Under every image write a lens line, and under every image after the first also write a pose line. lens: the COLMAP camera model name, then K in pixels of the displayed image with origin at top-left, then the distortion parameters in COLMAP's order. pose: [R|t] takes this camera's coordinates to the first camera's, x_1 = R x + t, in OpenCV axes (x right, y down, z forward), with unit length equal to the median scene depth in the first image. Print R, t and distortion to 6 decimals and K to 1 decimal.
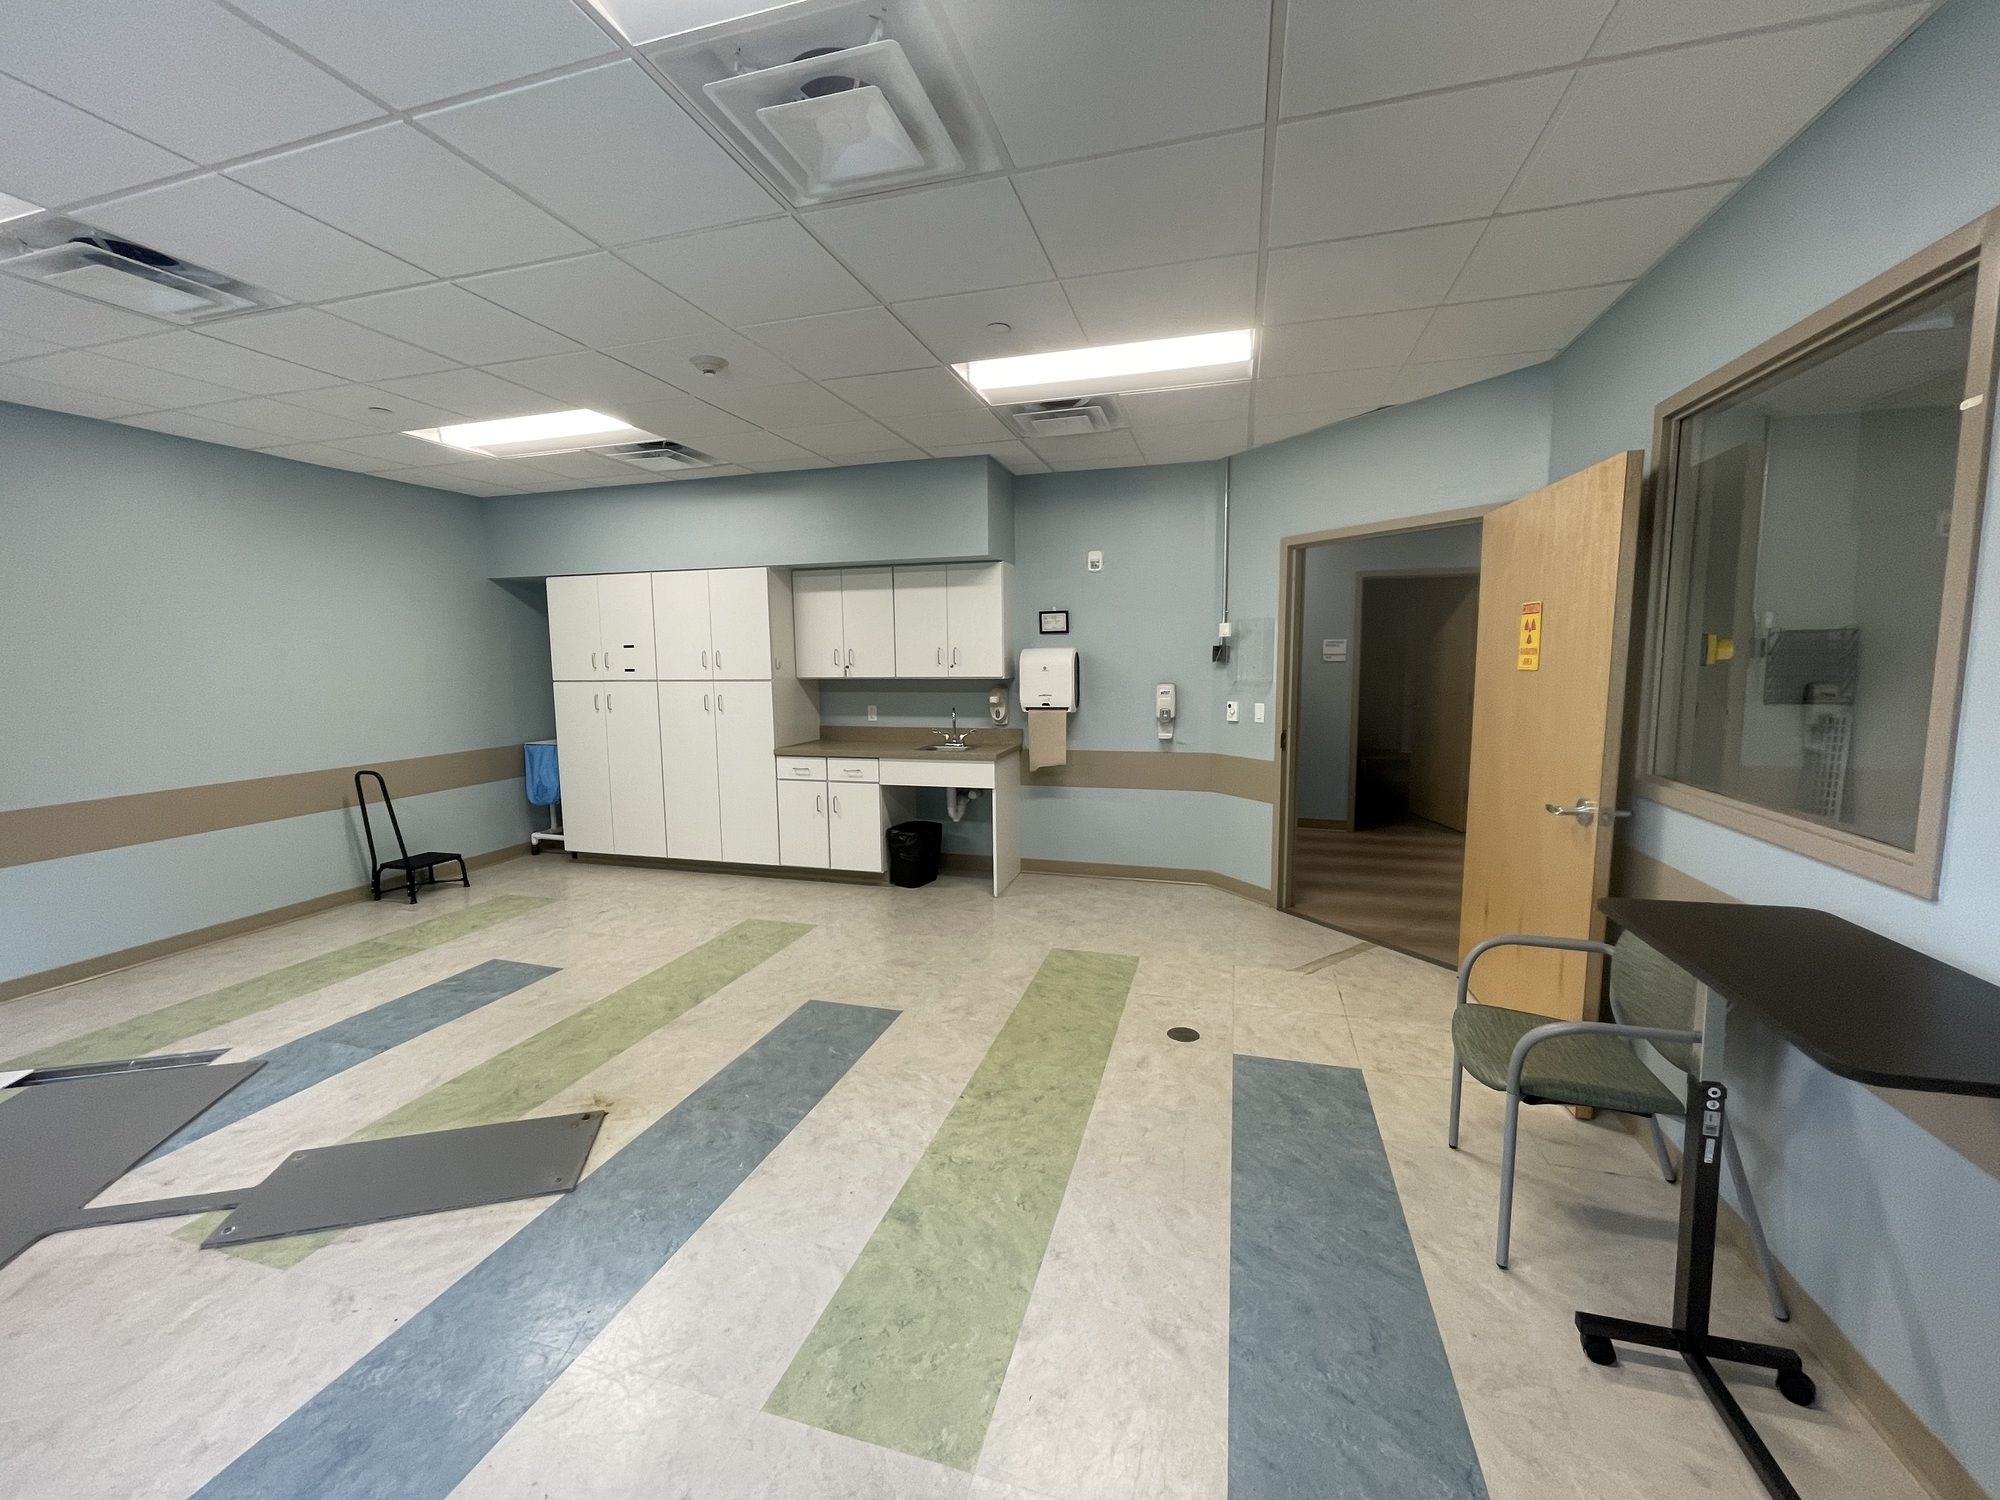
lens RADIAL K [[819.0, 0, 995.5], [0, 819.0, 747.3], [0, 0, 1]] dist [-0.001347, -0.000195]
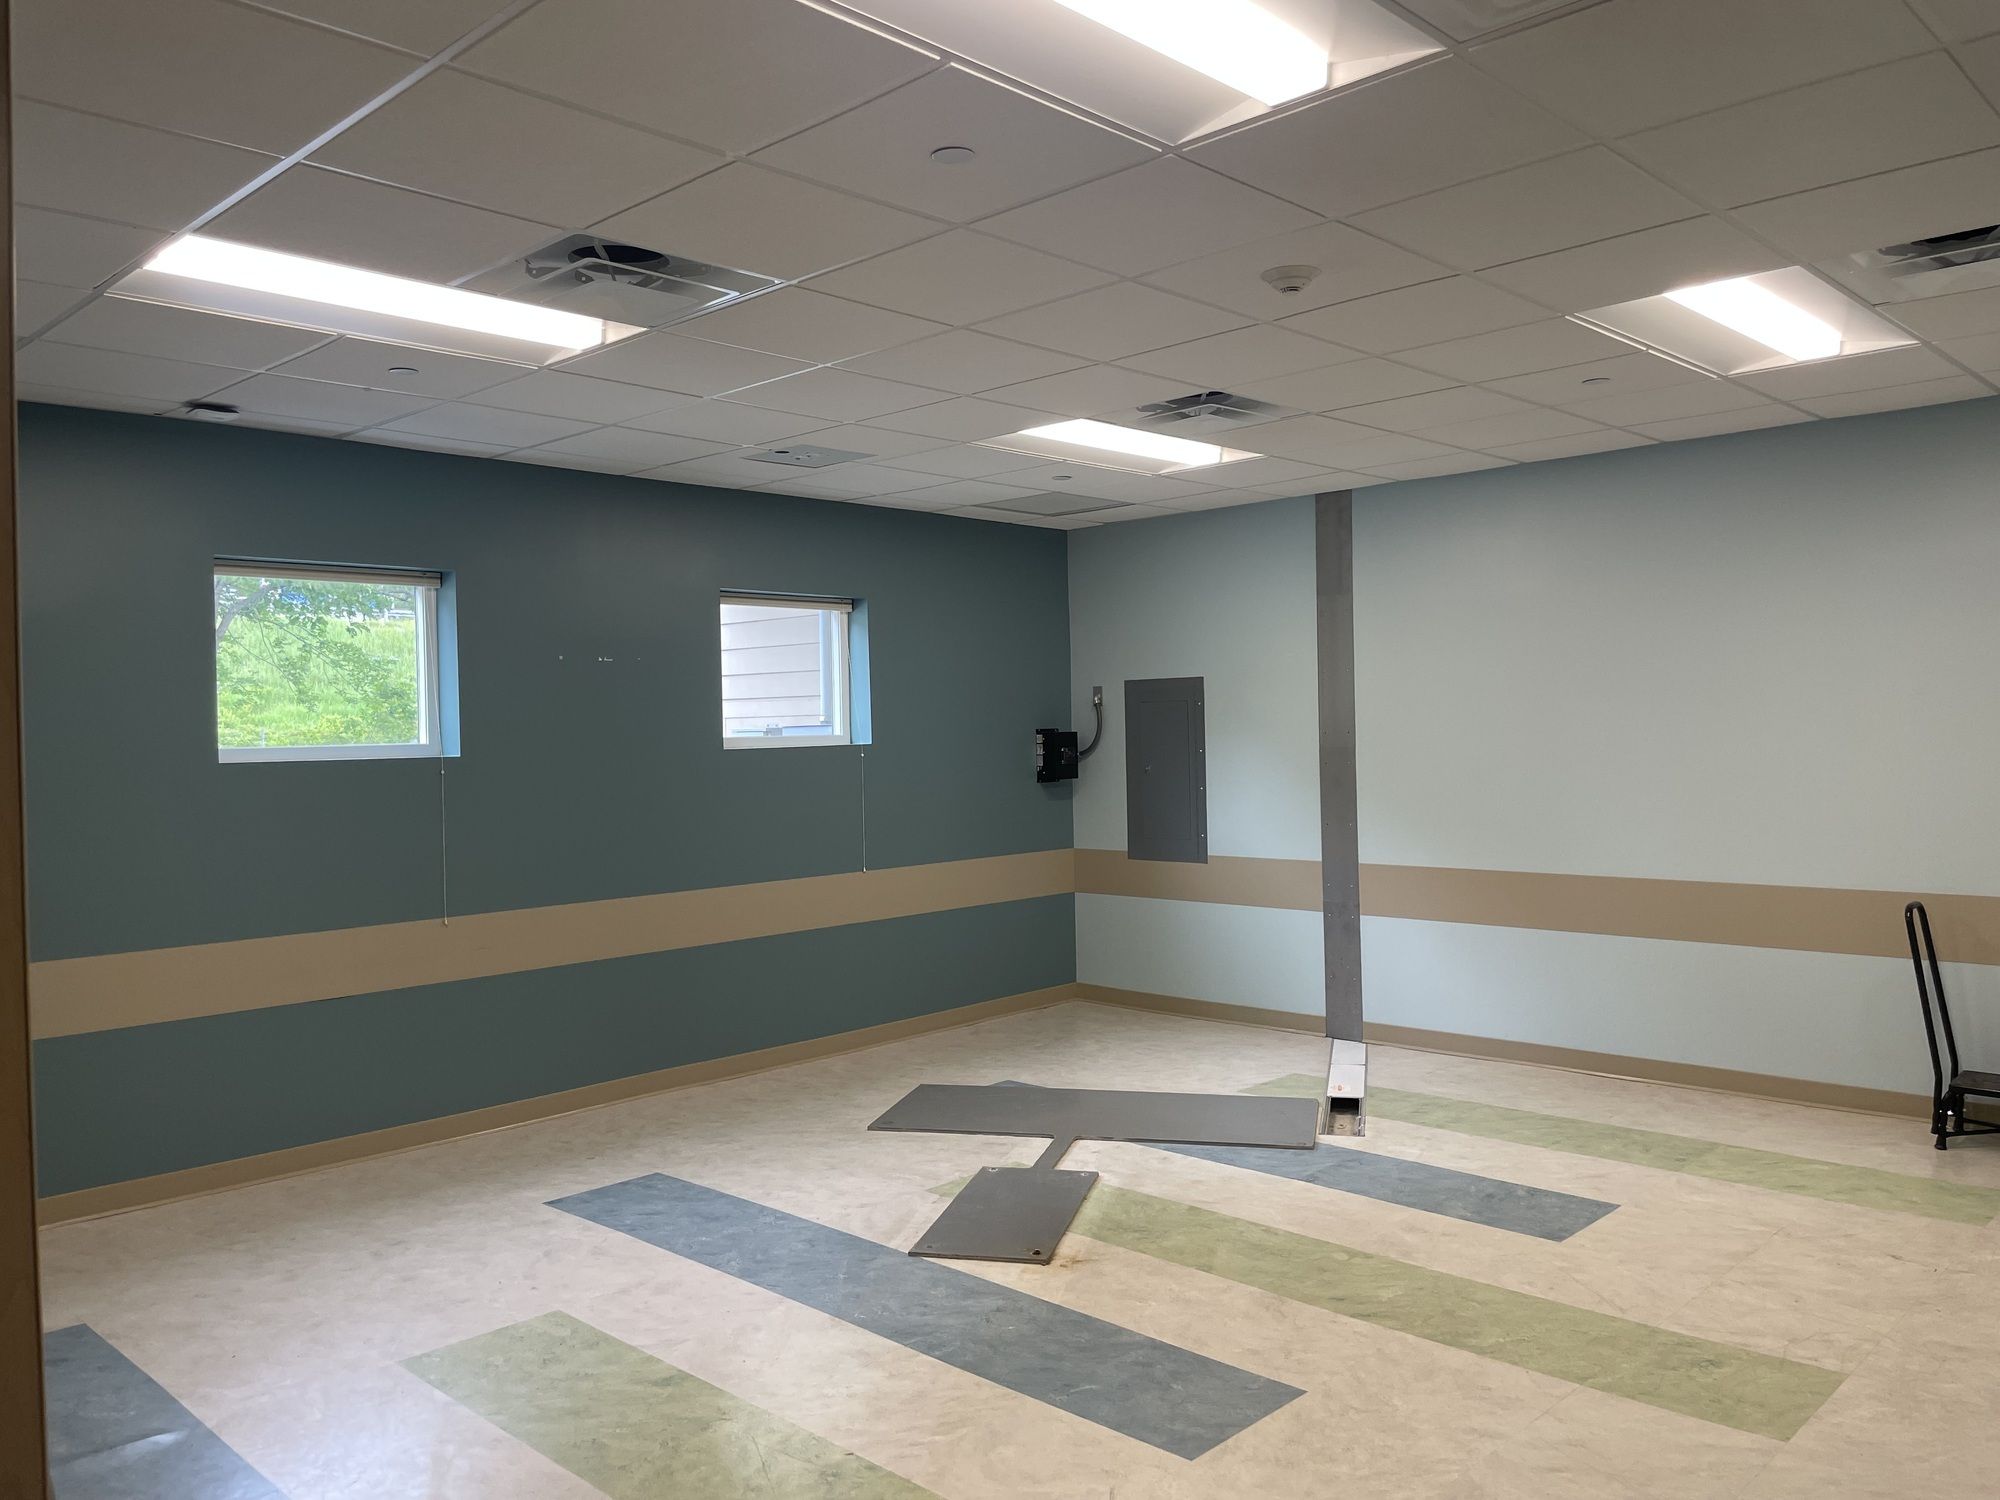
lens RADIAL K [[1506.8, 0, 996.9], [0, 1506.8, 749.4], [0, 0, 1]] dist [0.062890, -0.063847]
pose [[-0.462886, 0.033065, -0.885801, 0.734778], [-0.073406, 0.994442, 0.075479, -0.164456], [0.883373, 0.099961, -0.457886, 1.259649]]
